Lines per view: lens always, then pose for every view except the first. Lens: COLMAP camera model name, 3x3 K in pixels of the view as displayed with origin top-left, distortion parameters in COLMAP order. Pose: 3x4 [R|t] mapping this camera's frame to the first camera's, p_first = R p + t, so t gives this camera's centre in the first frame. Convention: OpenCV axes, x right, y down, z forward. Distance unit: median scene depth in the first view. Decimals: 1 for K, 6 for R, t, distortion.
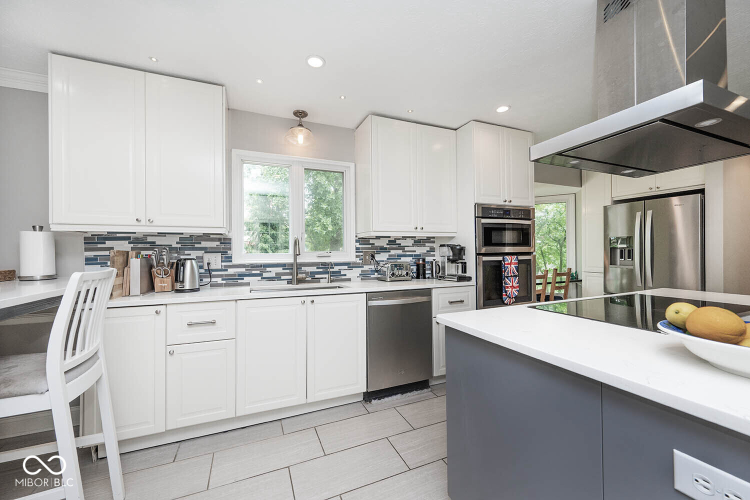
lens RADIAL K [[301.8, 0, 376.7], [0, 301.8, 252.5], [0, 0, 1]] dist [0.003136, 0.000050]
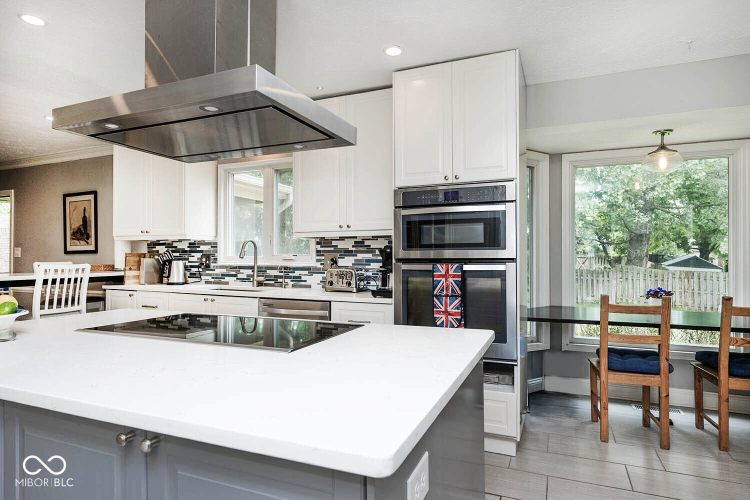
lens RADIAL K [[428.9, 0, 374.1], [0, 428.9, 249.8], [0, 0, 1]] dist [0.002949, 0.000563]
pose [[0.690300, -0.001303, -0.723523, 0.987695], [-0.011023, 0.999863, -0.012317, -0.005180], [0.723440, 0.016478, 0.690191, 0.265700]]
